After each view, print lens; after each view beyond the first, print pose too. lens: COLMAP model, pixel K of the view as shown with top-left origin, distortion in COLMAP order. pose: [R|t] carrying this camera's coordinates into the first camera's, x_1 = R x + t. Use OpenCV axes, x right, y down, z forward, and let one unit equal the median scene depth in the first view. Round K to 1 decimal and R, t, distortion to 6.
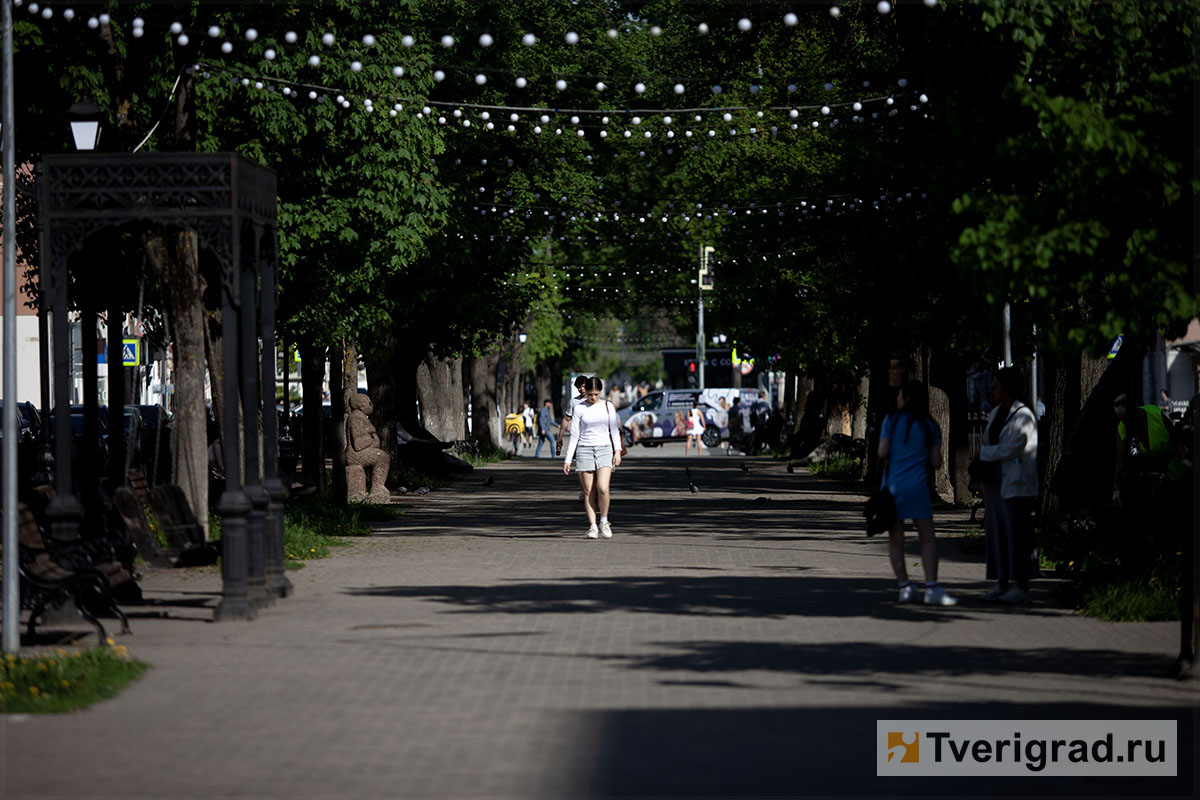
lens RADIAL K [[6077.9, 0, 600.0], [0, 6077.9, 400.0], [0, 0, 1]] dist [-0.003362, -0.046511]
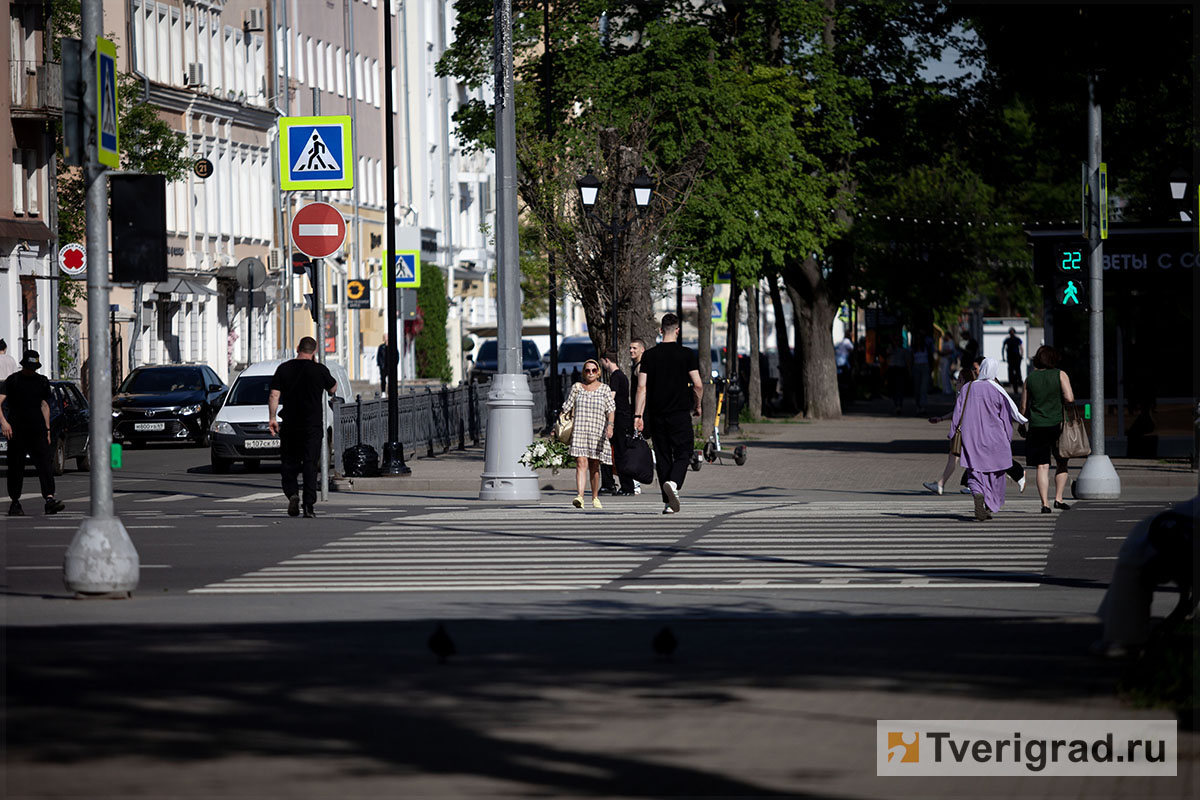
lens RADIAL K [[6907.3, 0, 600.0], [0, 6907.3, 400.0], [0, 0, 1]] dist [1.976515, -7.760414]
pose [[0.996774, -0.005316, -0.080088, 0.017107], [0.005670, 0.999975, 0.004191, 0.000625], [0.080064, -0.004632, 0.996779, 0.509760]]
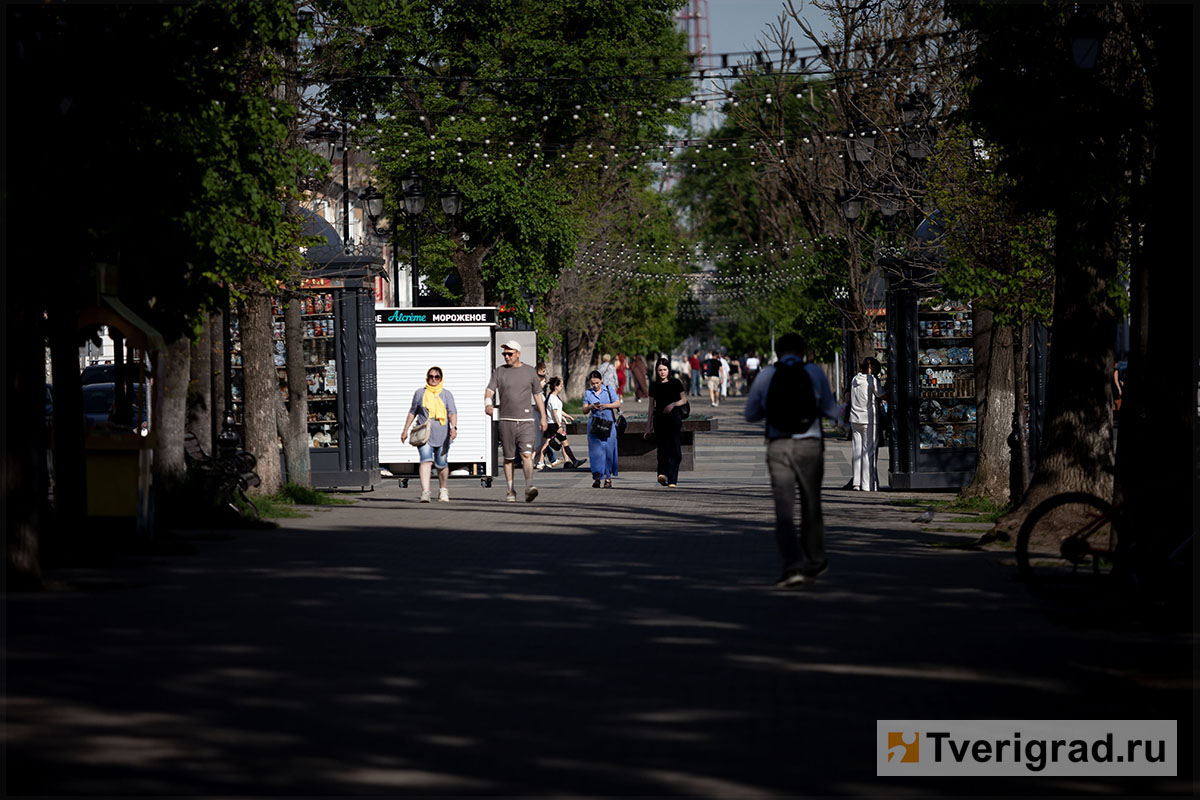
lens RADIAL K [[6907.3, 0, 600.0], [0, 6907.3, 400.0], [0, 0, 1]] dist [1.976515, -7.760414]
pose [[0.999838, -0.009553, -0.015246, 0.010665], [0.009607, 0.999948, 0.003416, -0.002332], [0.015213, -0.003562, 0.999878, 1.090052]]
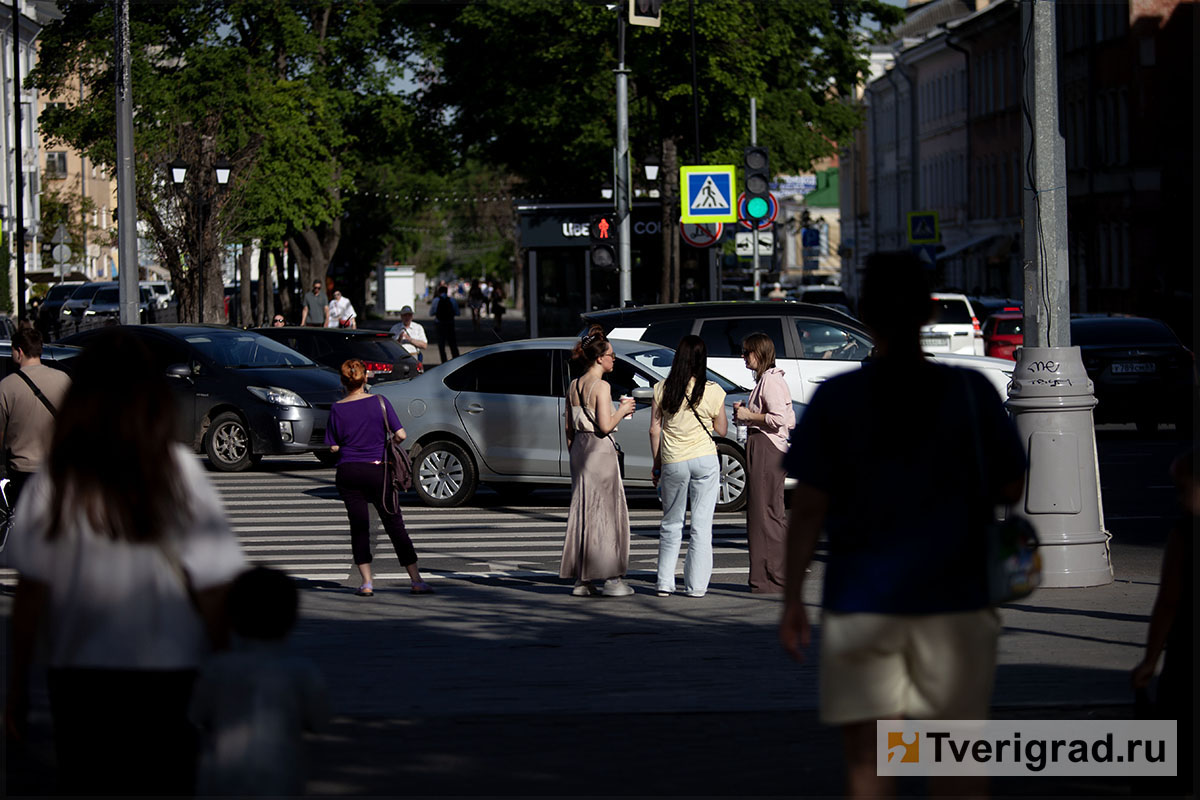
lens RADIAL K [[4399.4, 0, 600.0], [0, 4399.4, 400.0], [0, 0, 1]] dist [0.089200, -0.047572]
pose [[0.999233, -0.012145, 0.037238, 0.003017], [0.011227, 0.999631, 0.024749, -0.000934], [-0.037525, -0.024312, 0.999000, 0.591960]]
